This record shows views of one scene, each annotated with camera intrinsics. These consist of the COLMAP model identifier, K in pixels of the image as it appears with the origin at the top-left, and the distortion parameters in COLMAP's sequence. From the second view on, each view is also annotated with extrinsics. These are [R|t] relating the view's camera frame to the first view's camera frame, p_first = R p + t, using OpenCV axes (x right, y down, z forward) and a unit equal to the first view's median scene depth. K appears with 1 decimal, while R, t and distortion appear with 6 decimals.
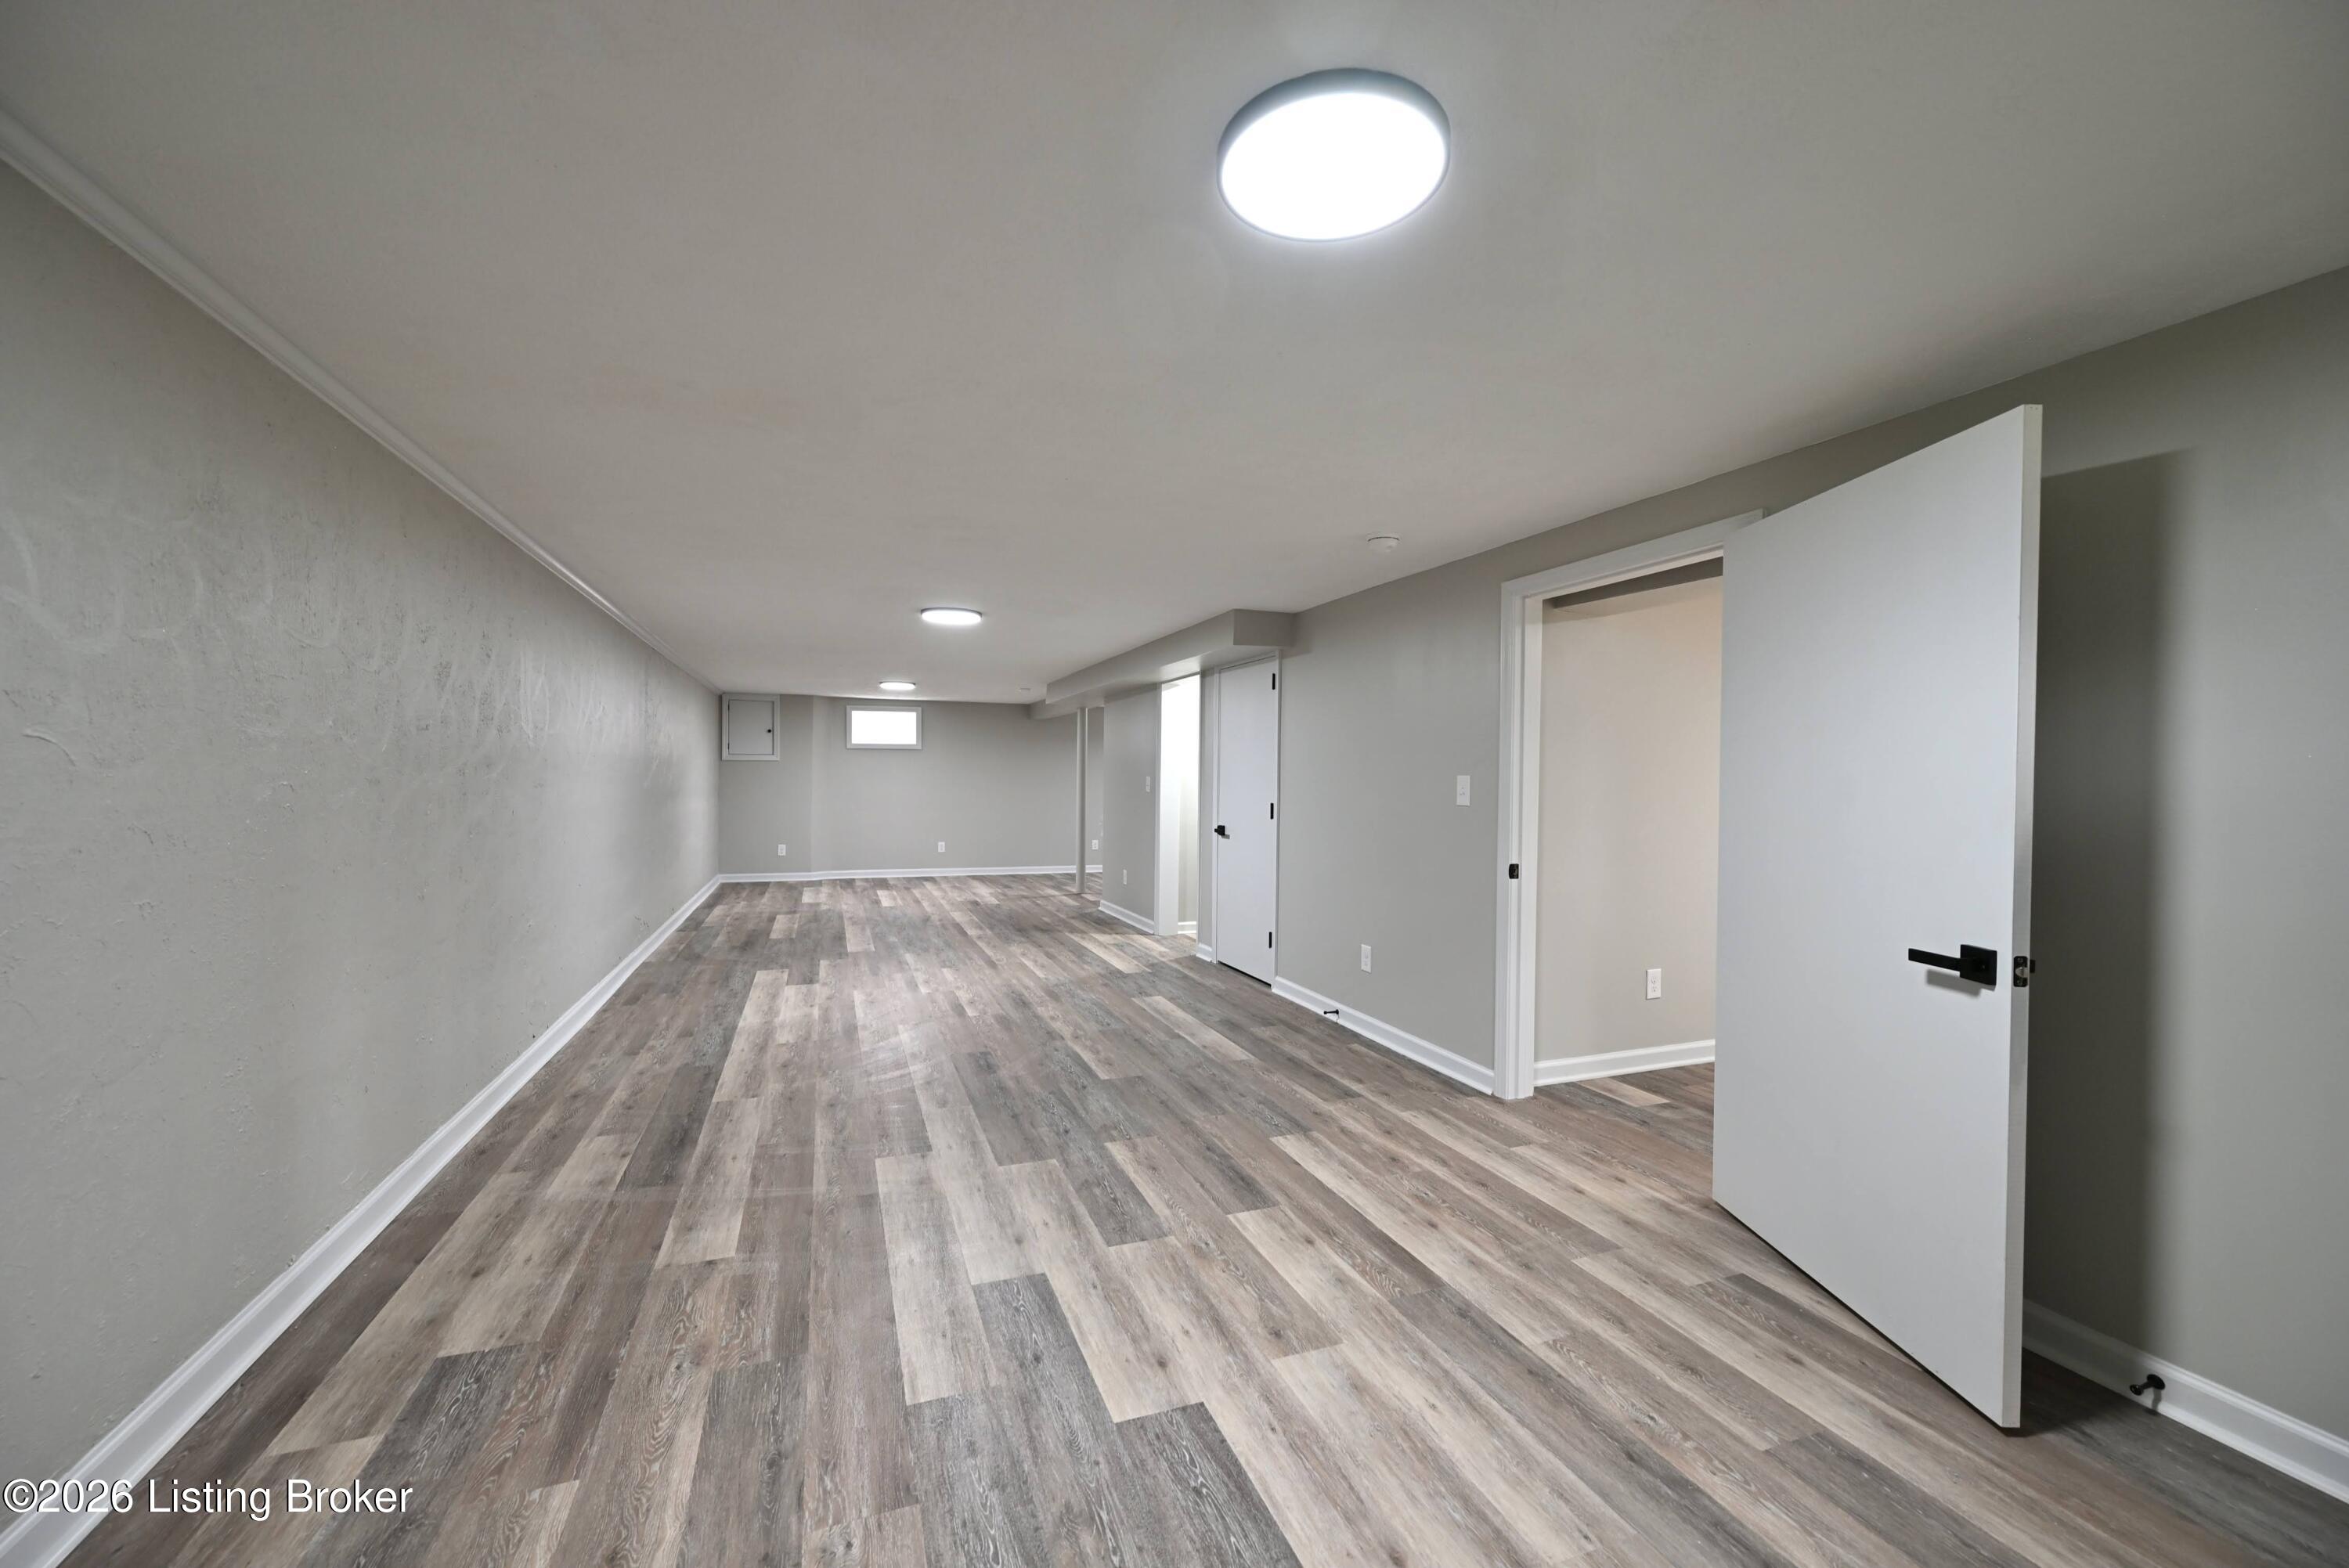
lens RADIAL K [[922.0, 0, 1174.5], [0, 922.0, 784.0], [0, 0, 1]] dist [-0.000659, 0.000175]
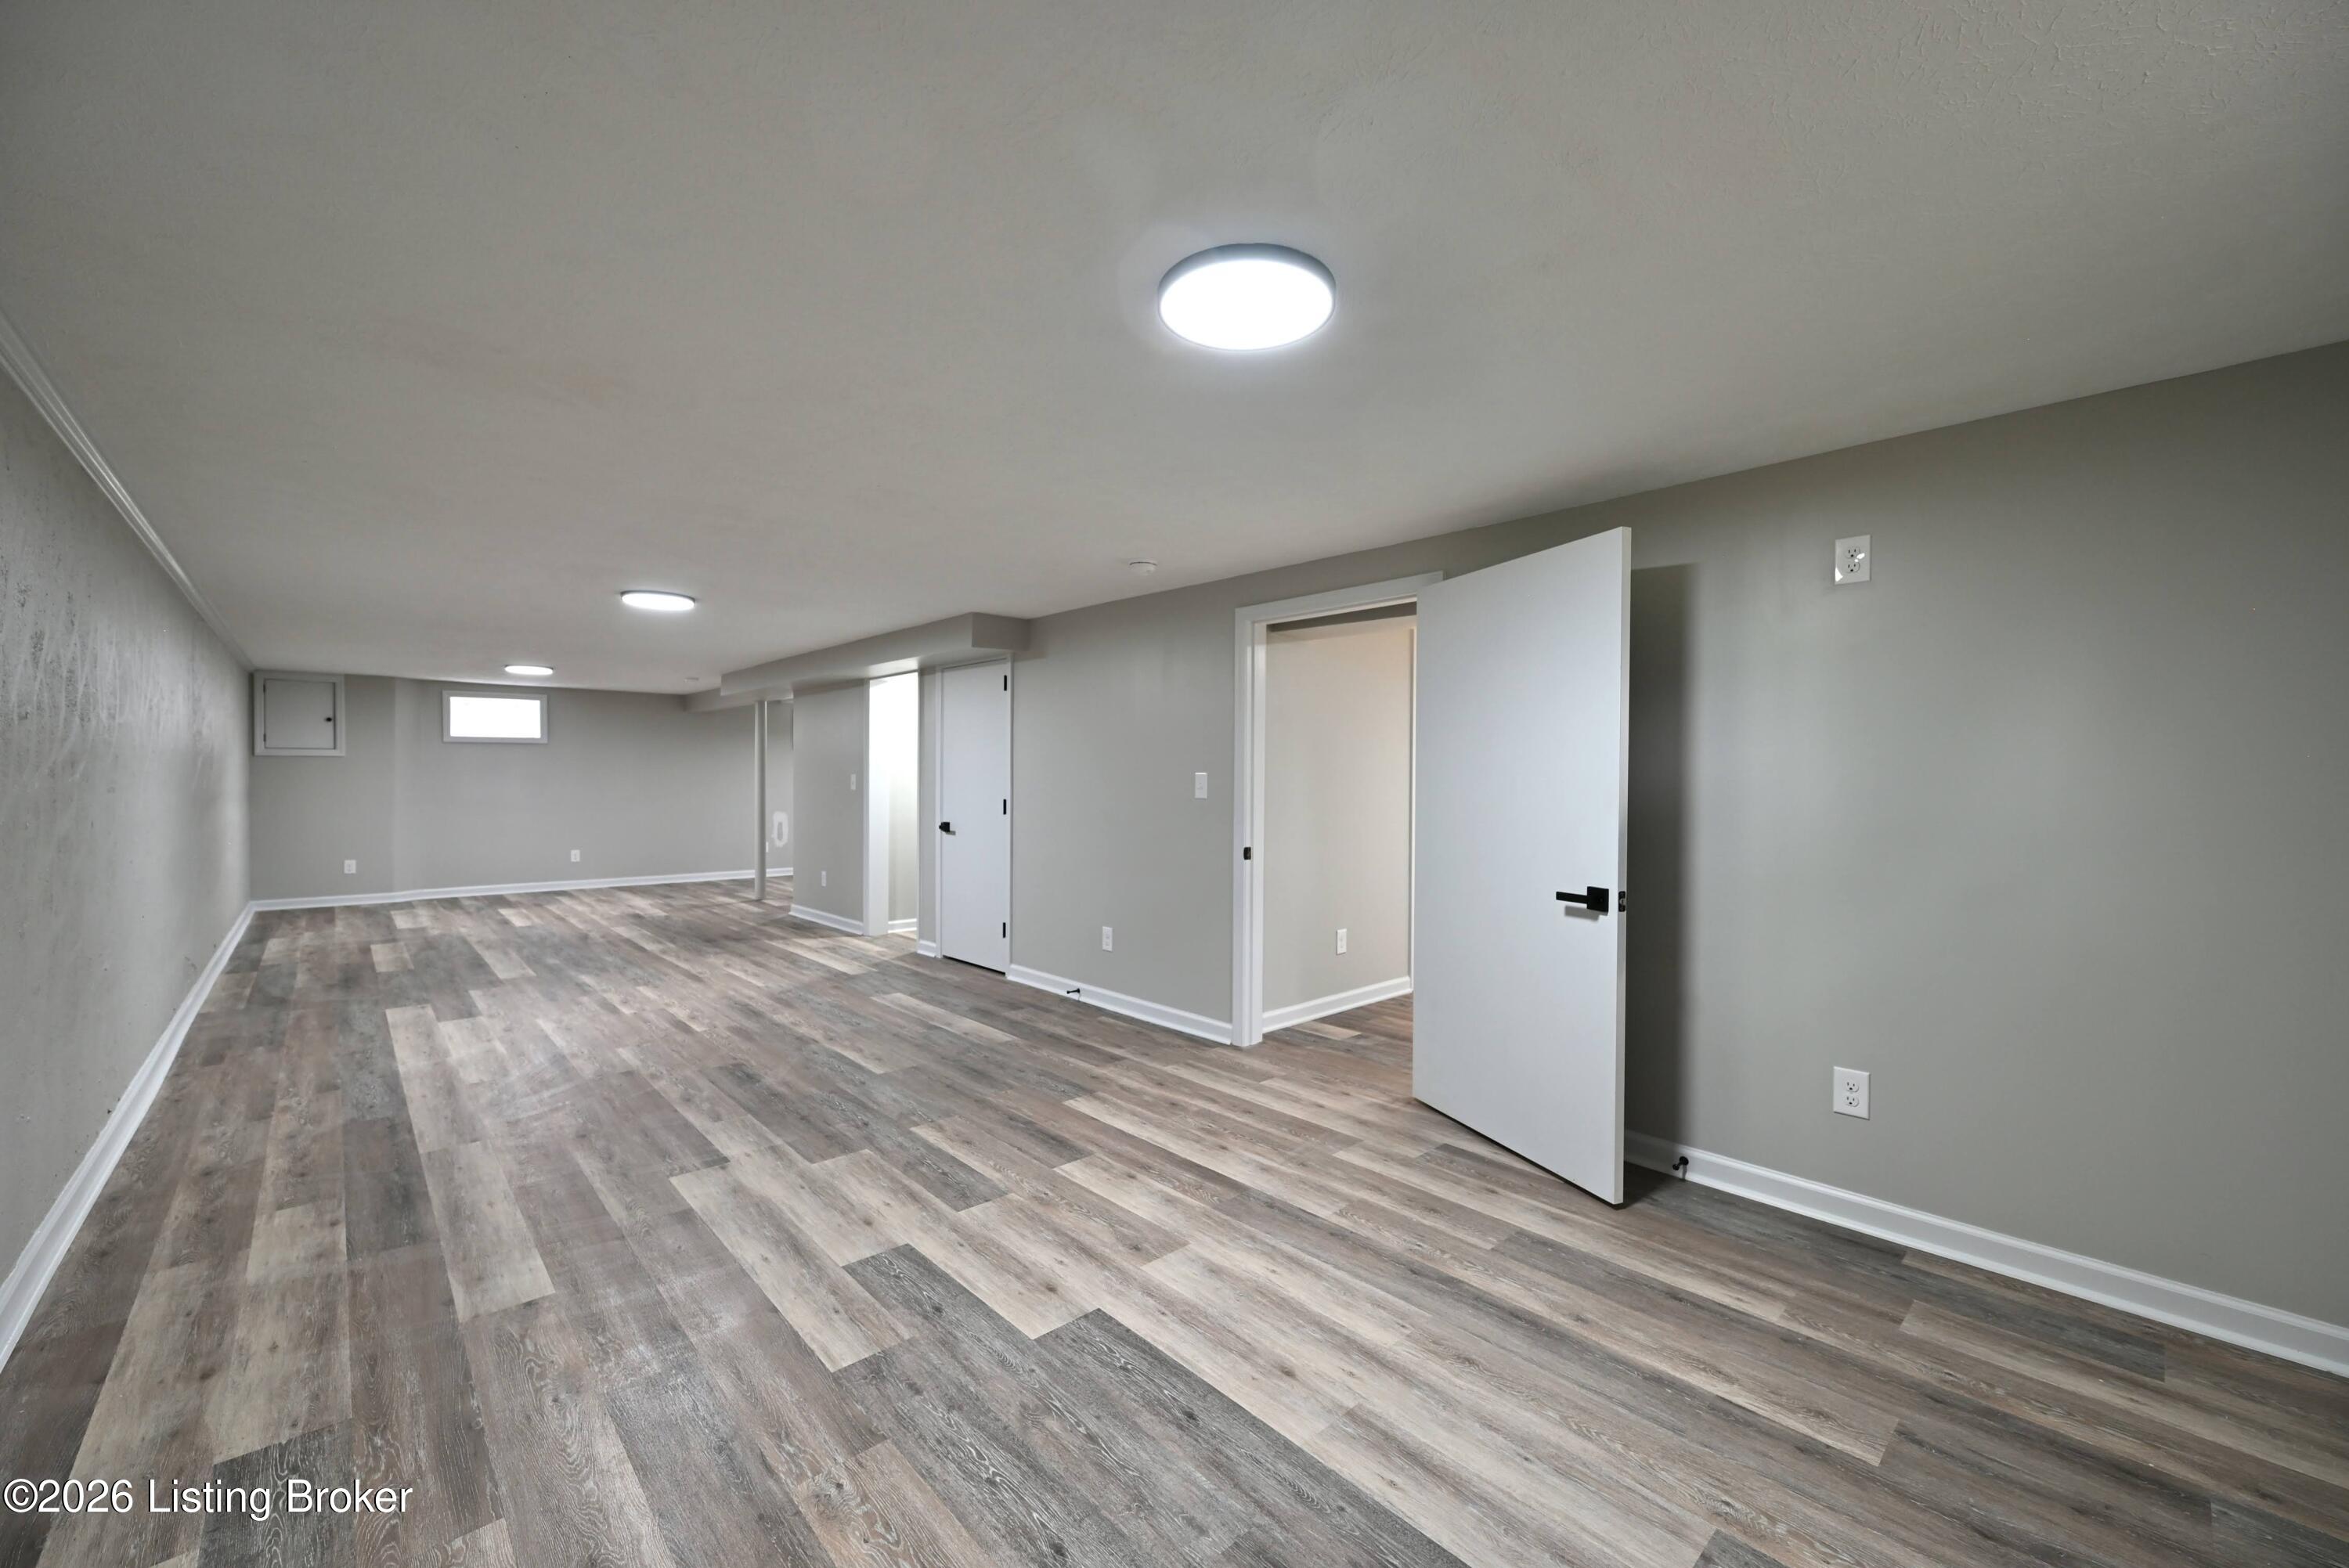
lens RADIAL K [[922.0, 0, 1174.5], [0, 922.0, 784.0], [0, 0, 1]] dist [-0.000659, 0.000175]
pose [[0.927597, -0.008180, 0.373493, -0.165520], [0.006785, 0.999964, 0.005050, -0.000901], [-0.373521, -0.002150, 0.927619, -0.064931]]
